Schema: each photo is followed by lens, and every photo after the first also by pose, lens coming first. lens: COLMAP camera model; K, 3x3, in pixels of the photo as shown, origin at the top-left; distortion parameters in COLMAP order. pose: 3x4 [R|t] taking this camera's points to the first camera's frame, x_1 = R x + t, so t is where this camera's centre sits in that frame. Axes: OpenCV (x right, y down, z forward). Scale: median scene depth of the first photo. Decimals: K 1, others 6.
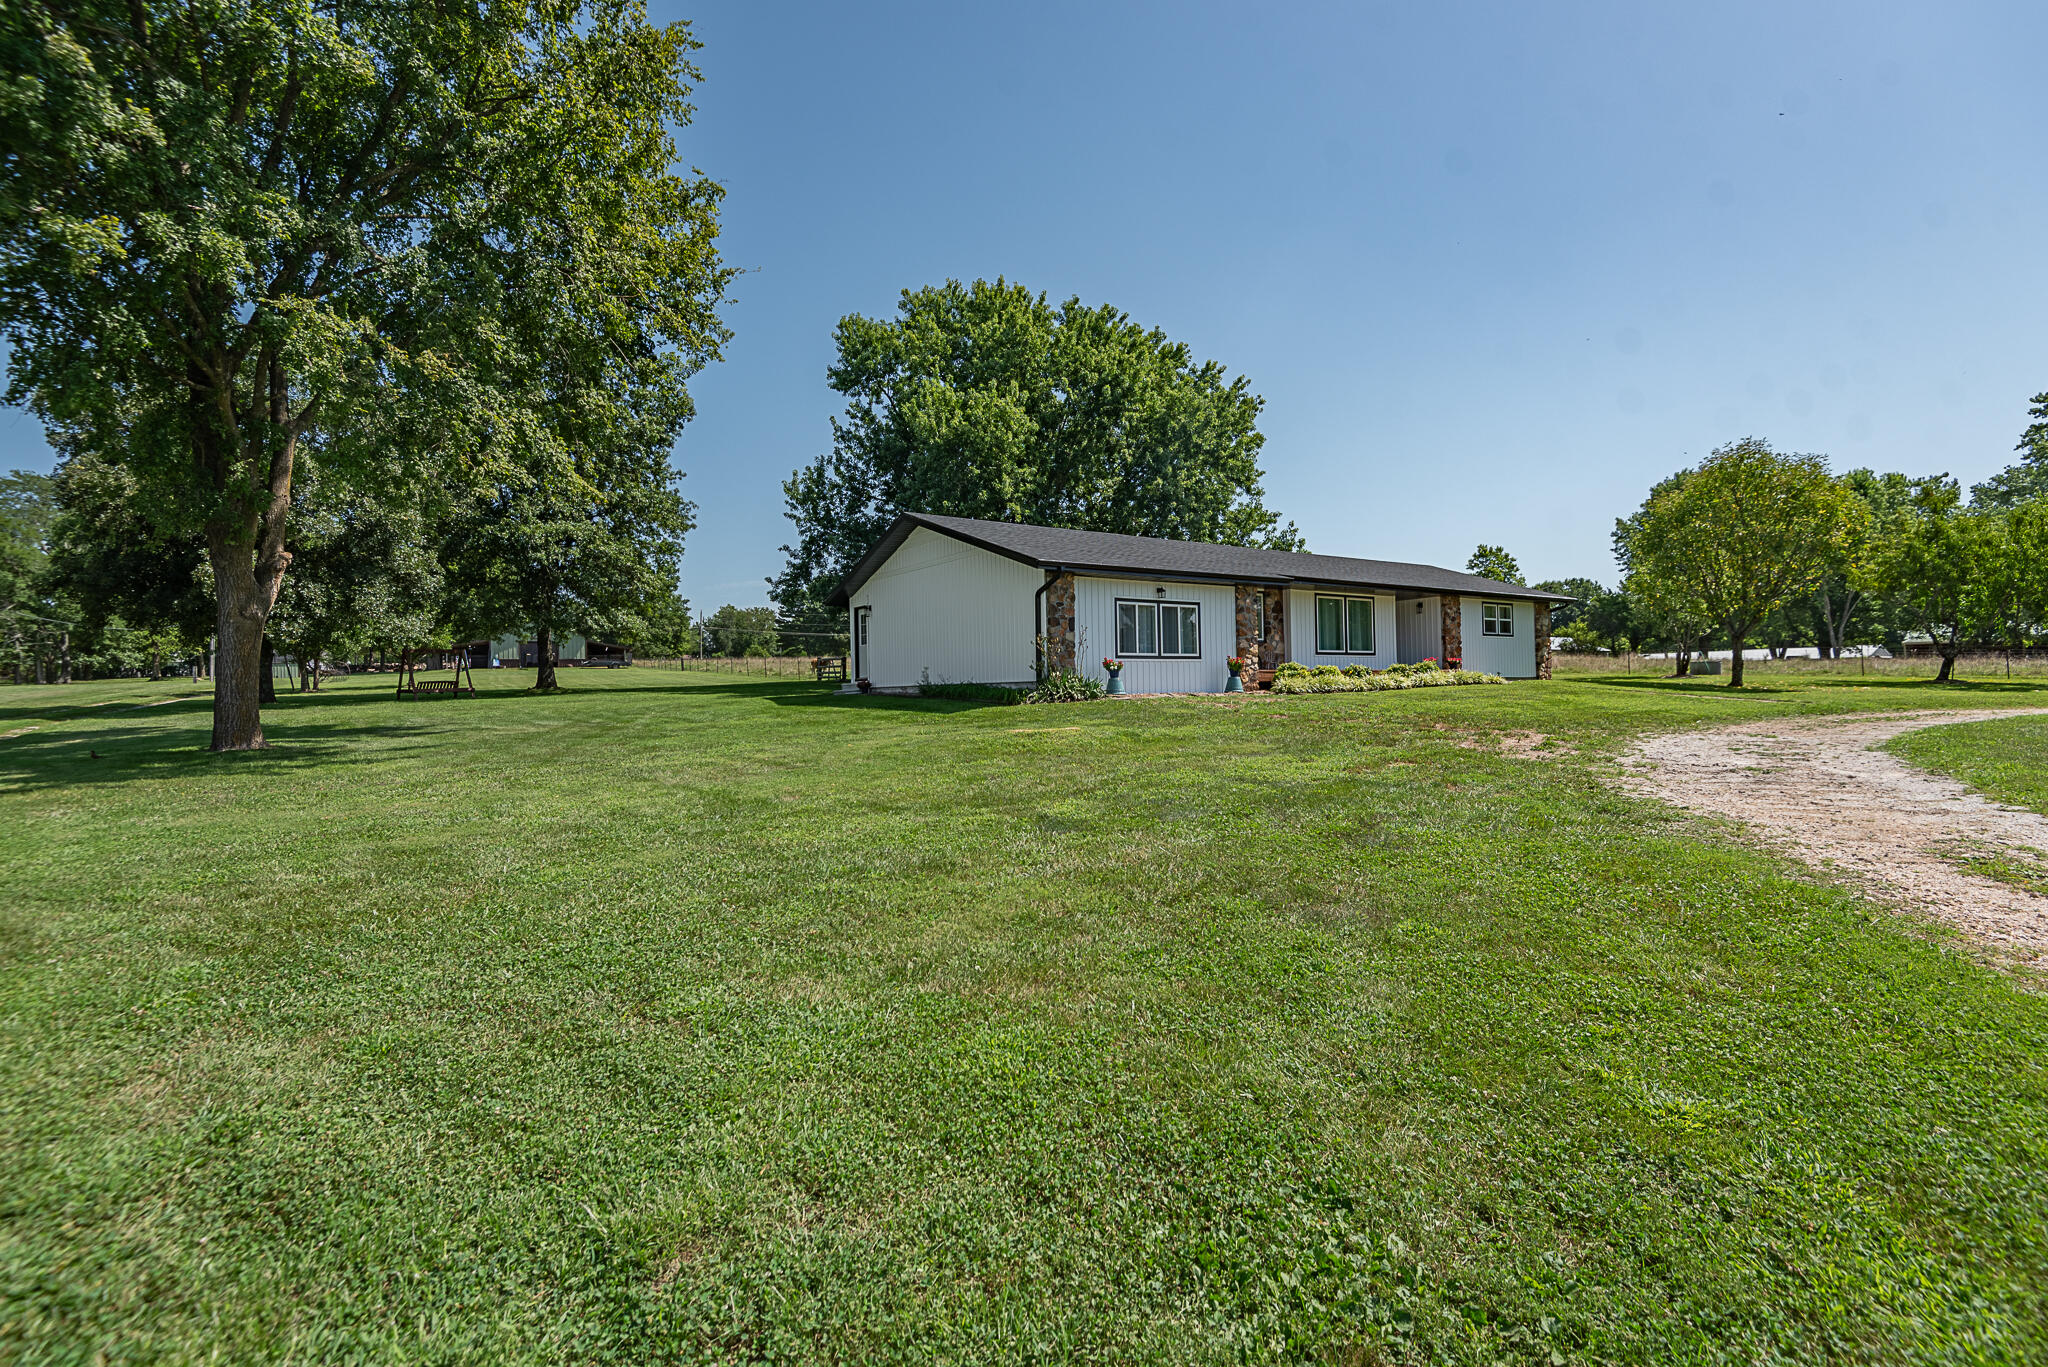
lens RADIAL K [[932.9, 0, 1036.7], [0, 932.9, 662.8], [0, 0, 1]] dist [0.018218, -0.014718]
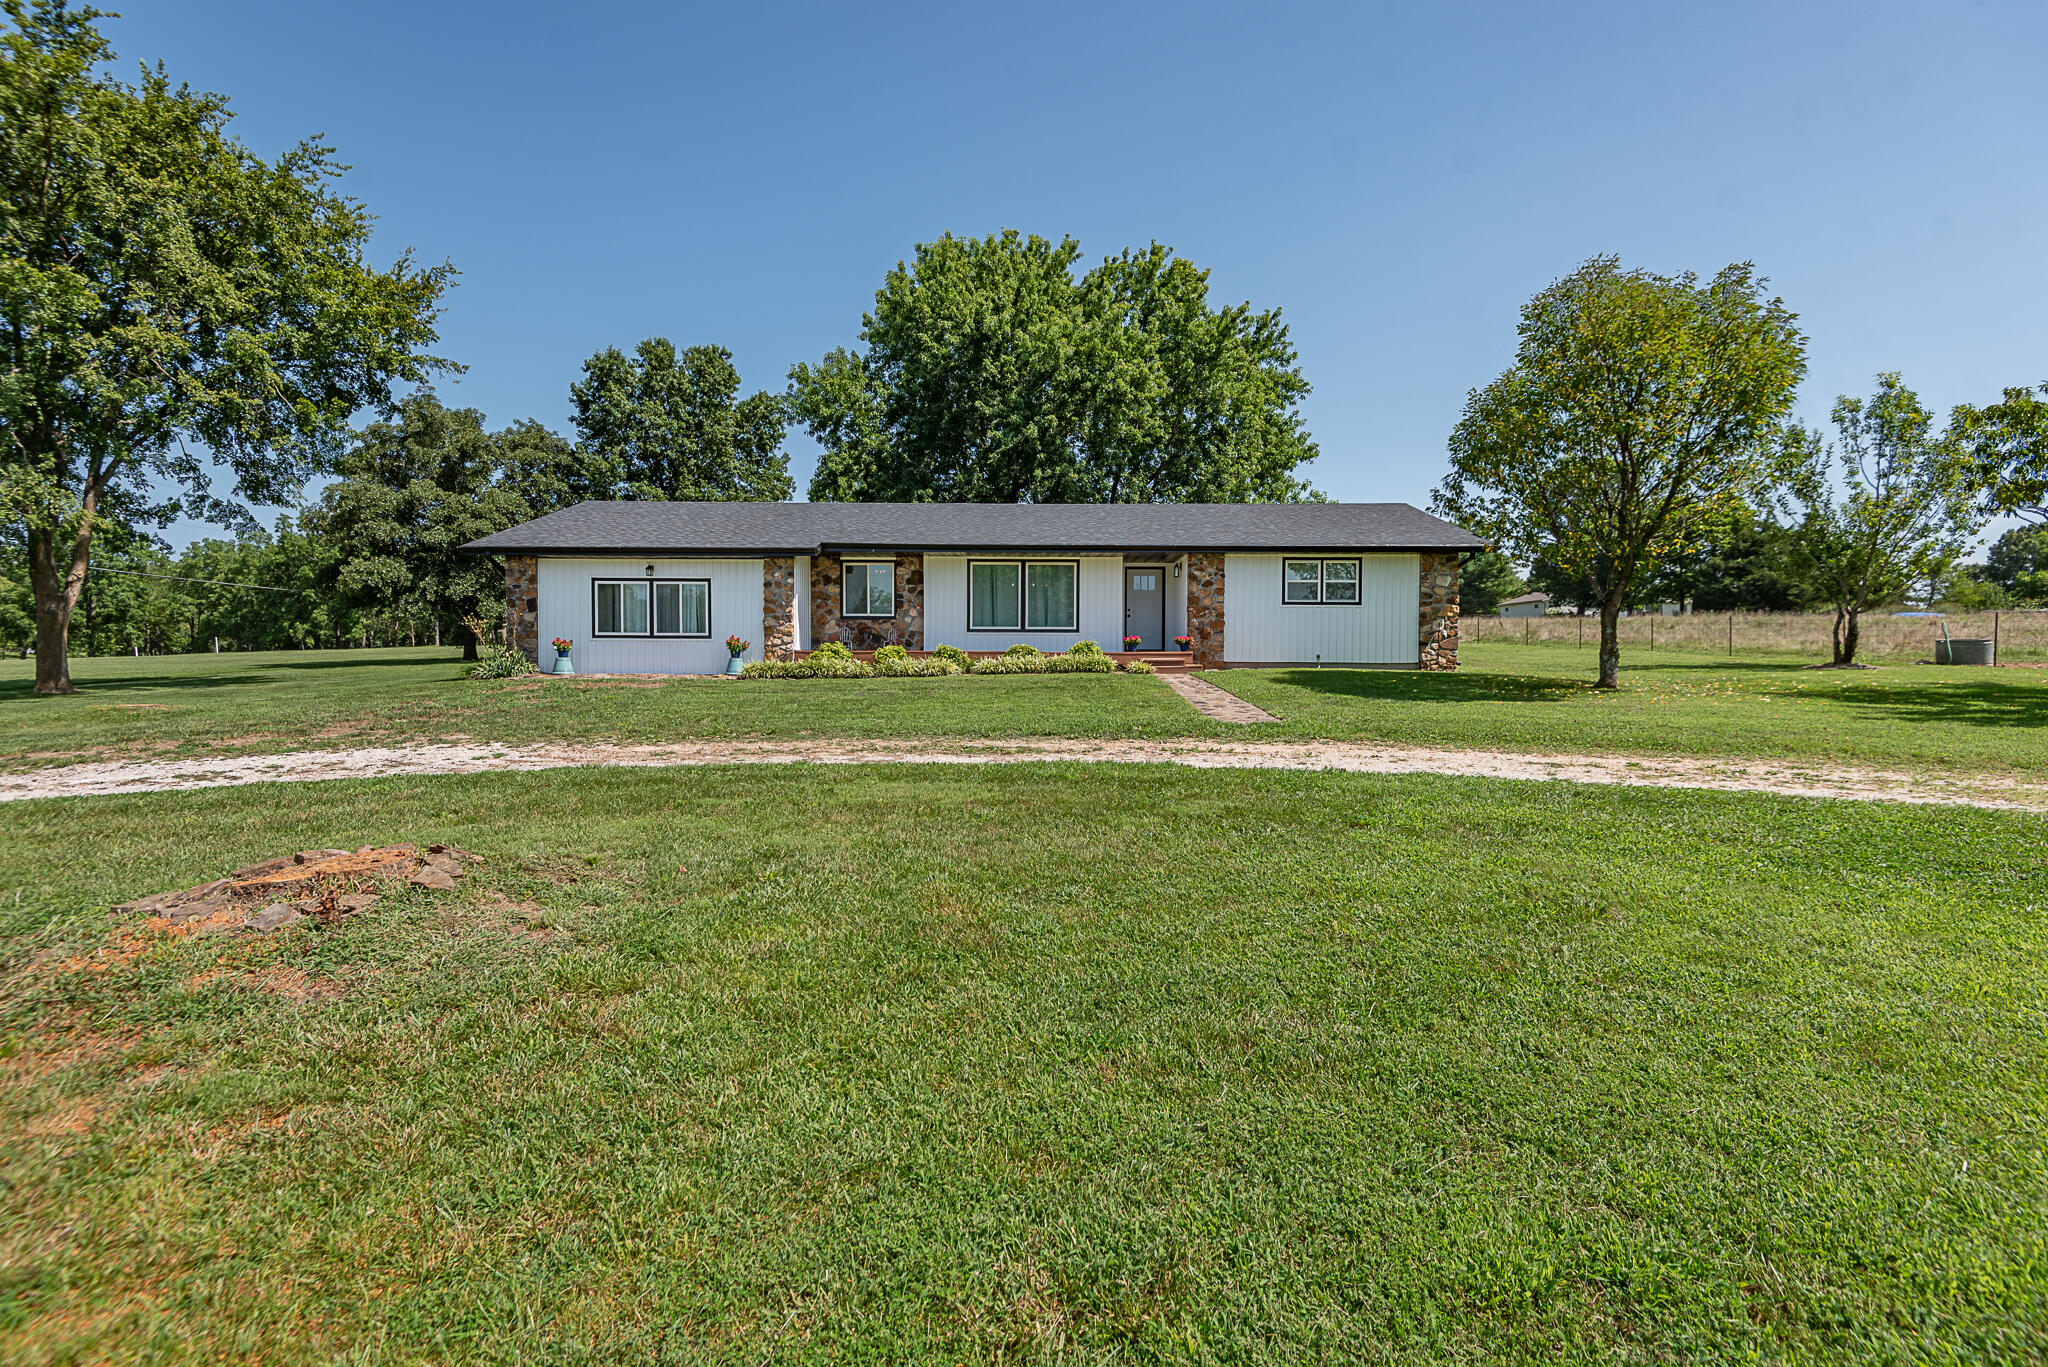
lens RADIAL K [[932.9, 0, 1027.1], [0, 932.9, 668.6], [0, 0, 1]] dist [0.018218, -0.014718]
pose [[0.819643, 0.025161, -0.572322, 0.798615], [-0.000411, 0.999061, 0.043334, -0.011526], [0.572875, -0.035283, 0.818883, 0.321667]]
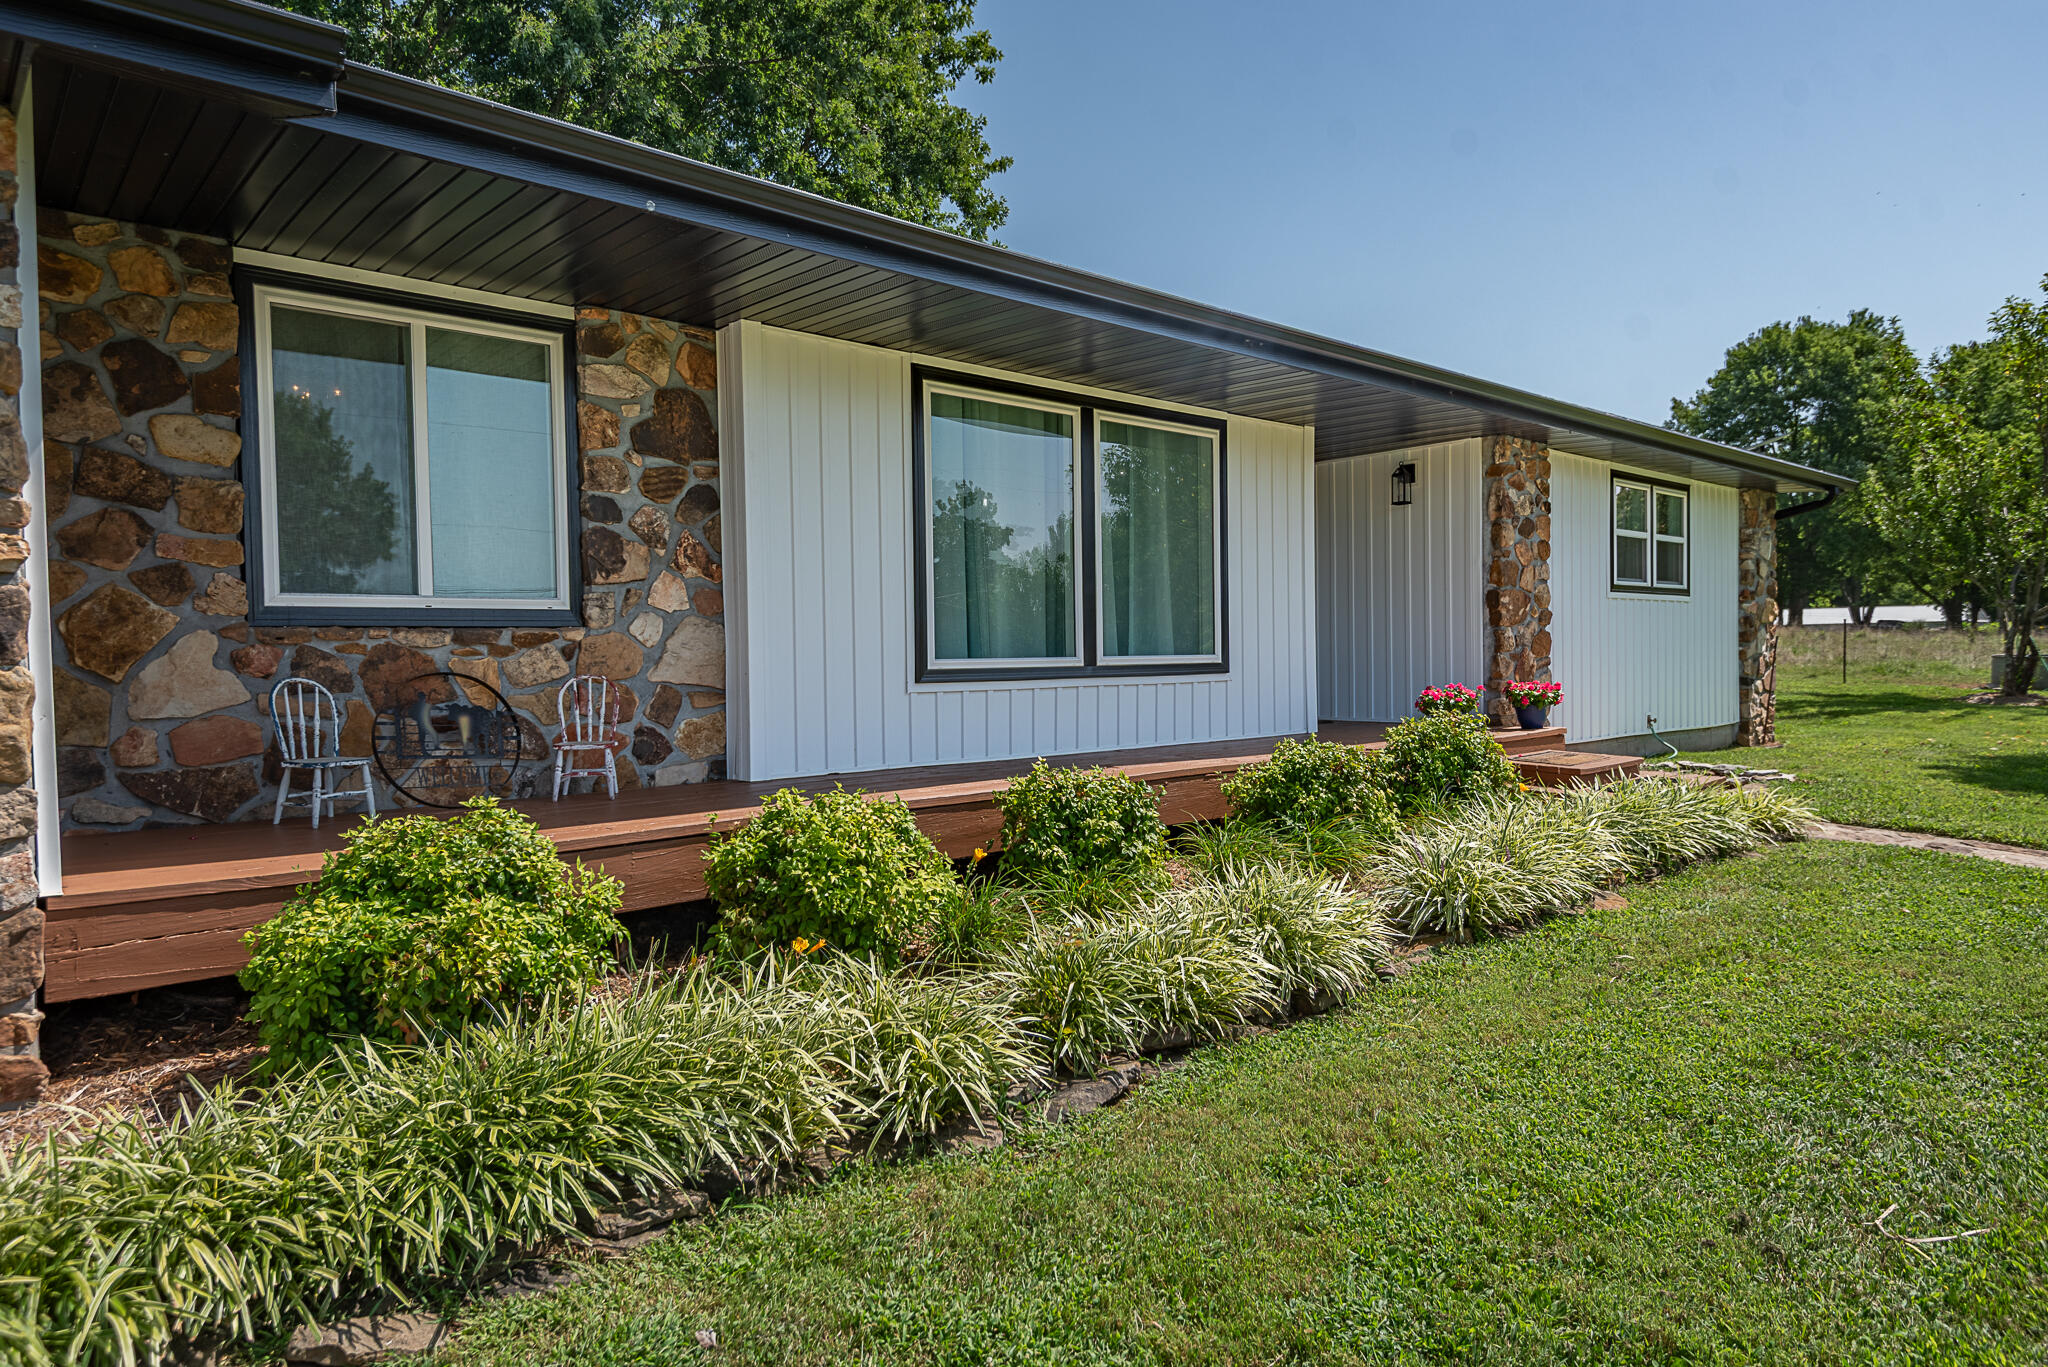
lens RADIAL K [[1237.0, 0, 1028.7], [0, 1237.0, 675.7], [0, 0, 1]] dist [0.006124, 0.001547]
pose [[0.991787, 0.000336, 0.127902, 0.278379], [-0.006318, 0.998904, 0.046369, -0.021460], [-0.127746, -0.046796, 0.990702, 0.711951]]
